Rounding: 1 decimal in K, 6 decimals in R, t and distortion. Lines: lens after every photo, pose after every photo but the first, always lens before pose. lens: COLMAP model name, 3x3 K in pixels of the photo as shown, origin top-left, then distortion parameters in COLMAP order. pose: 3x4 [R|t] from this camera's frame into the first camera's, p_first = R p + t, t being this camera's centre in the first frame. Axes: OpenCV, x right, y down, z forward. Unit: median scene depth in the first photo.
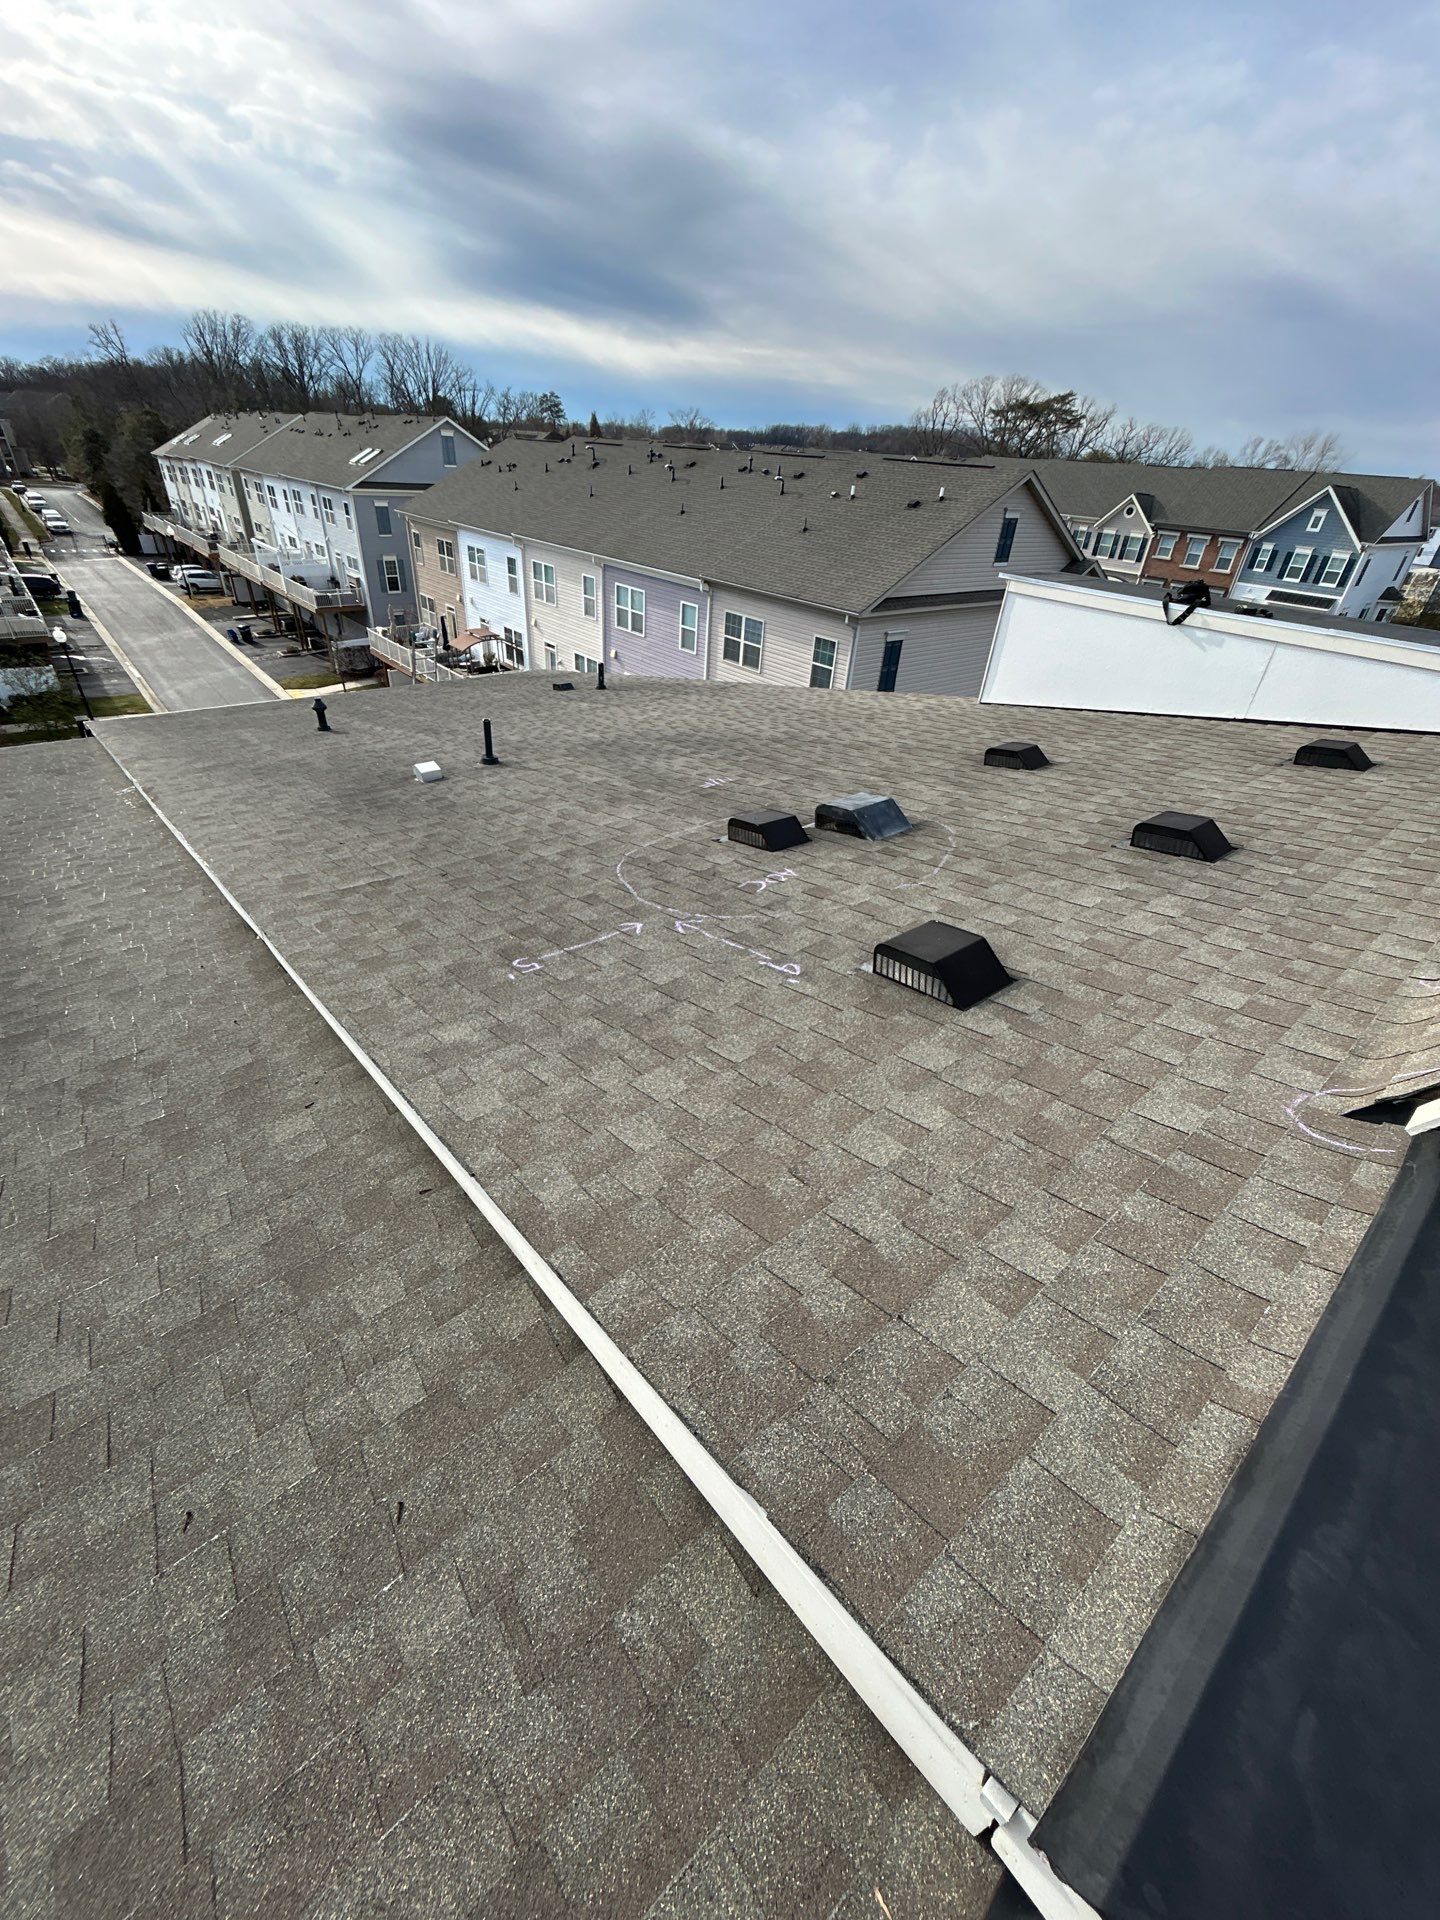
lens RADIAL K [[773.9, 0, 720.0], [0, 773.9, 960.0], [0, 0, 1]] dist [-0.009269, 0.006553]
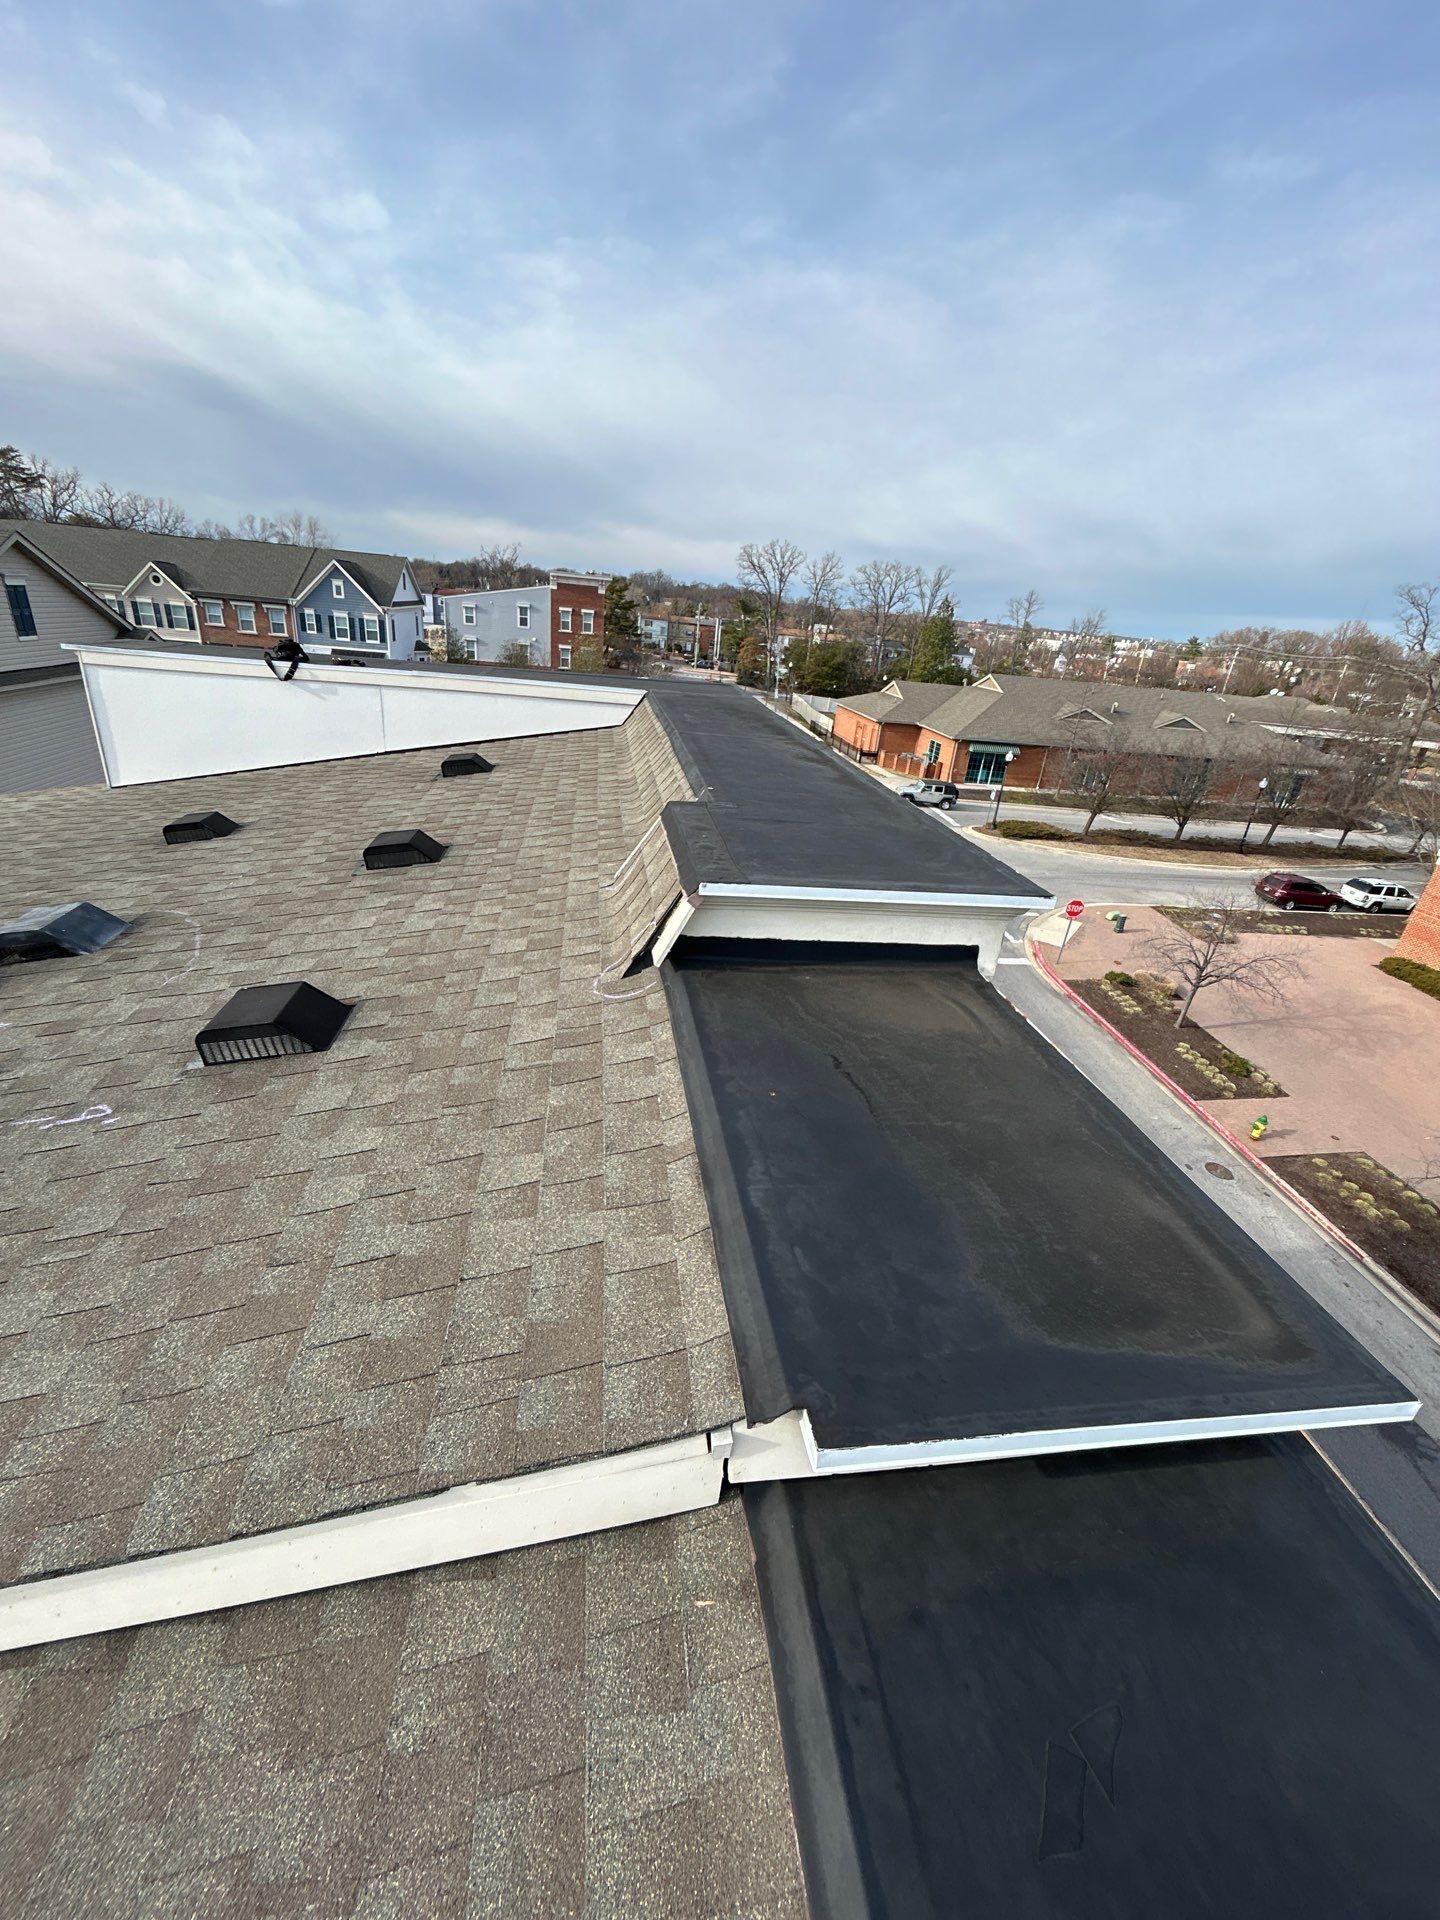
lens RADIAL K [[773.9, 0, 720.0], [0, 773.9, 960.0], [0, 0, 1]] dist [-0.009269, 0.006553]
pose [[0.527265, -0.367267, 0.766229, -0.104098], [0.419776, 0.896623, 0.140907, 0.024445], [-0.738769, 0.247349, 0.626928, -0.027291]]
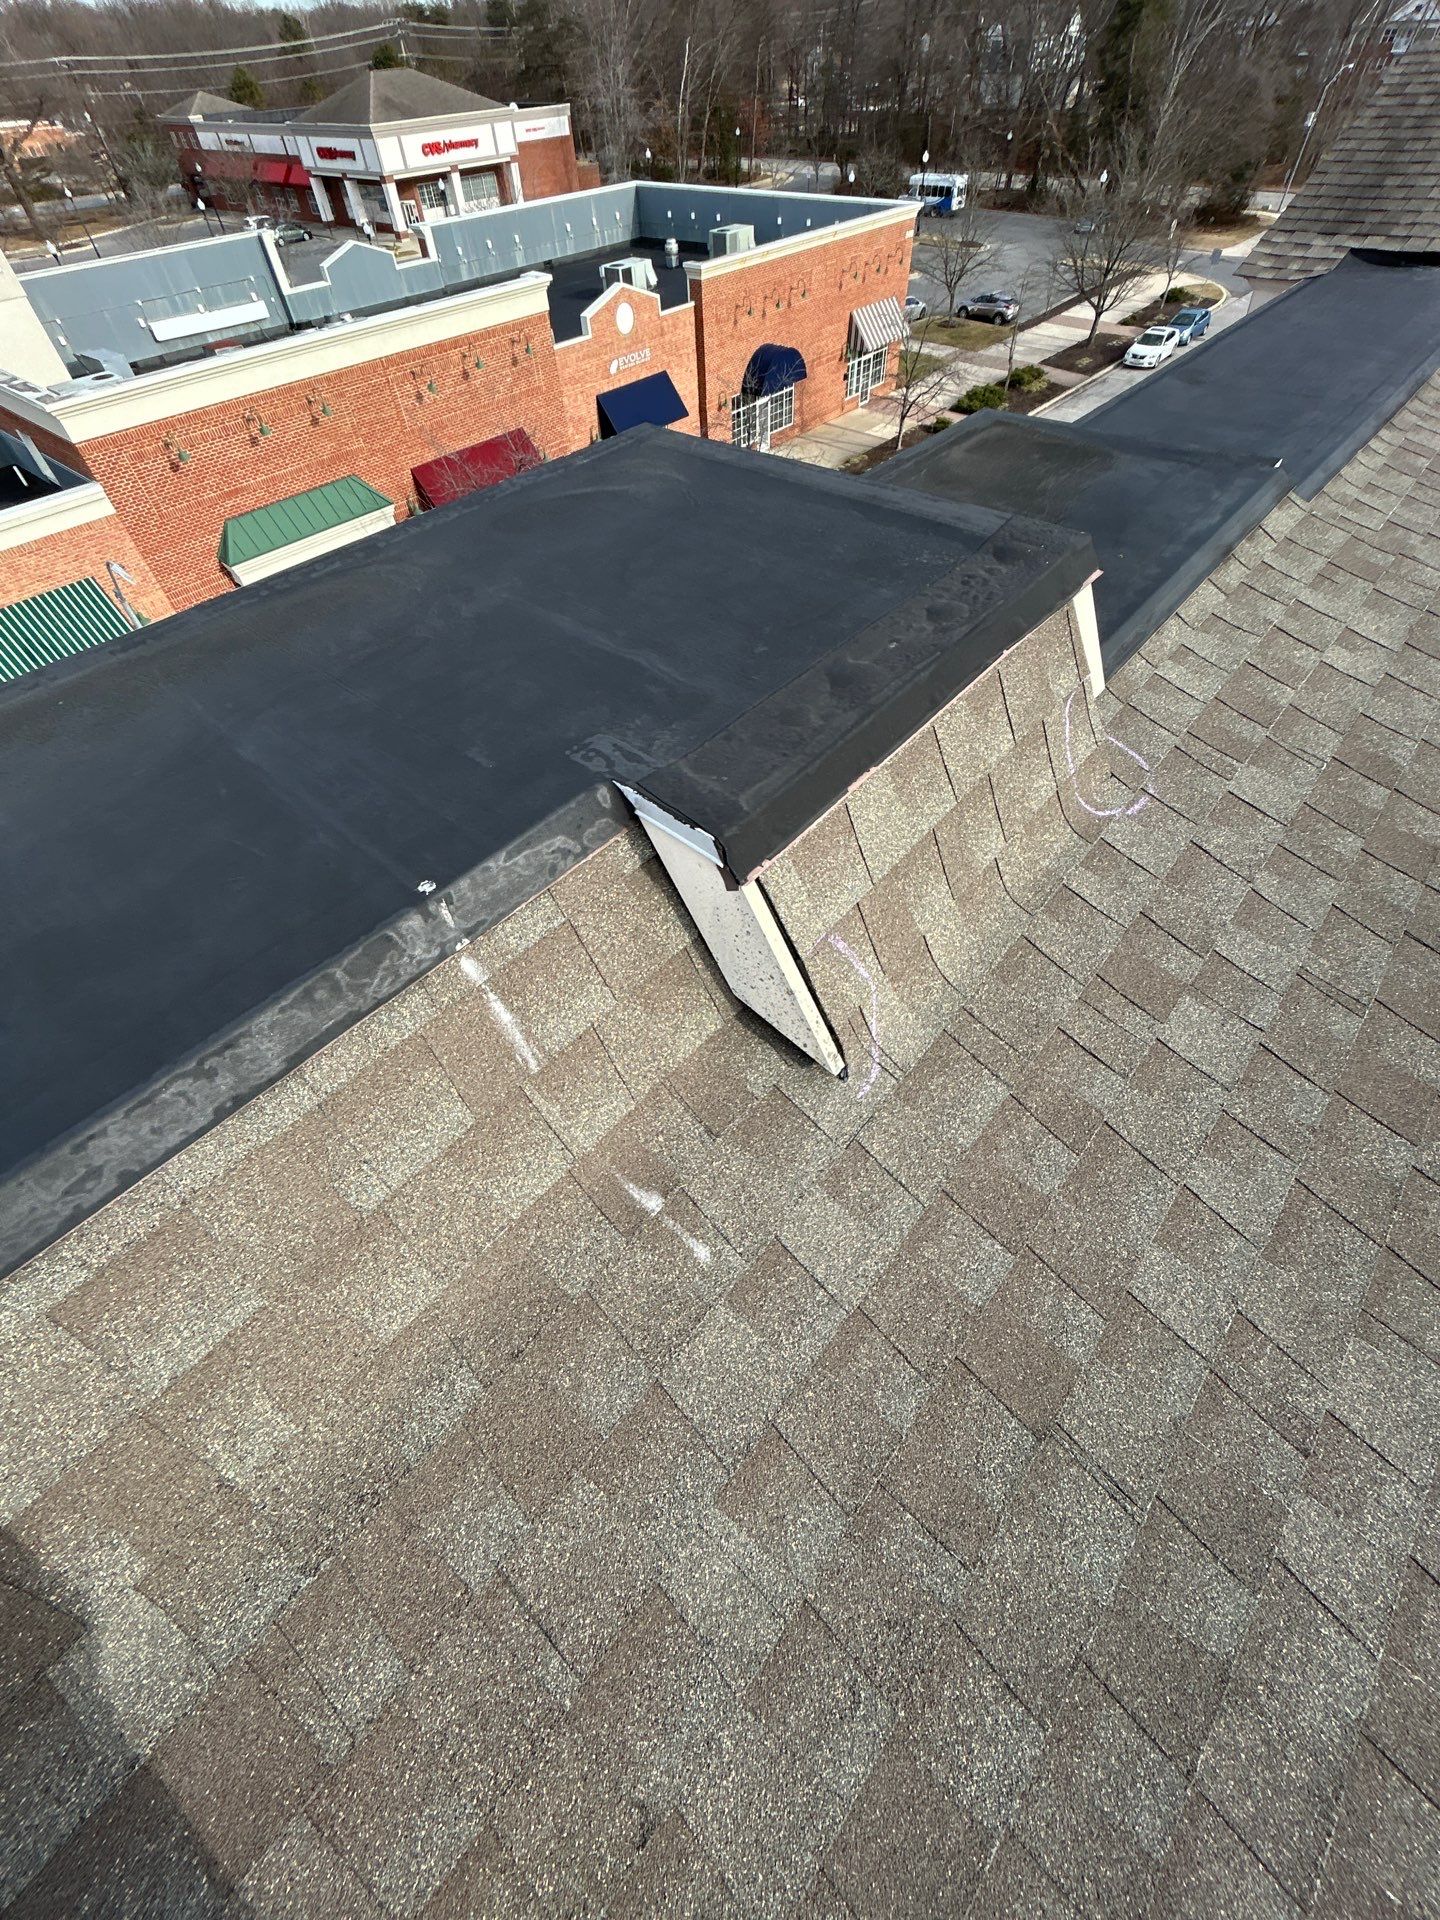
lens RADIAL K [[773.9, 0, 720.0], [0, 773.9, 960.0], [0, 0, 1]] dist [-0.009269, 0.006553]
pose [[-0.988160, 0.095249, -0.120277, 0.770669], [-0.109300, 0.113117, 0.987552, -0.346422], [0.107669, 0.989006, -0.101367, 0.699532]]
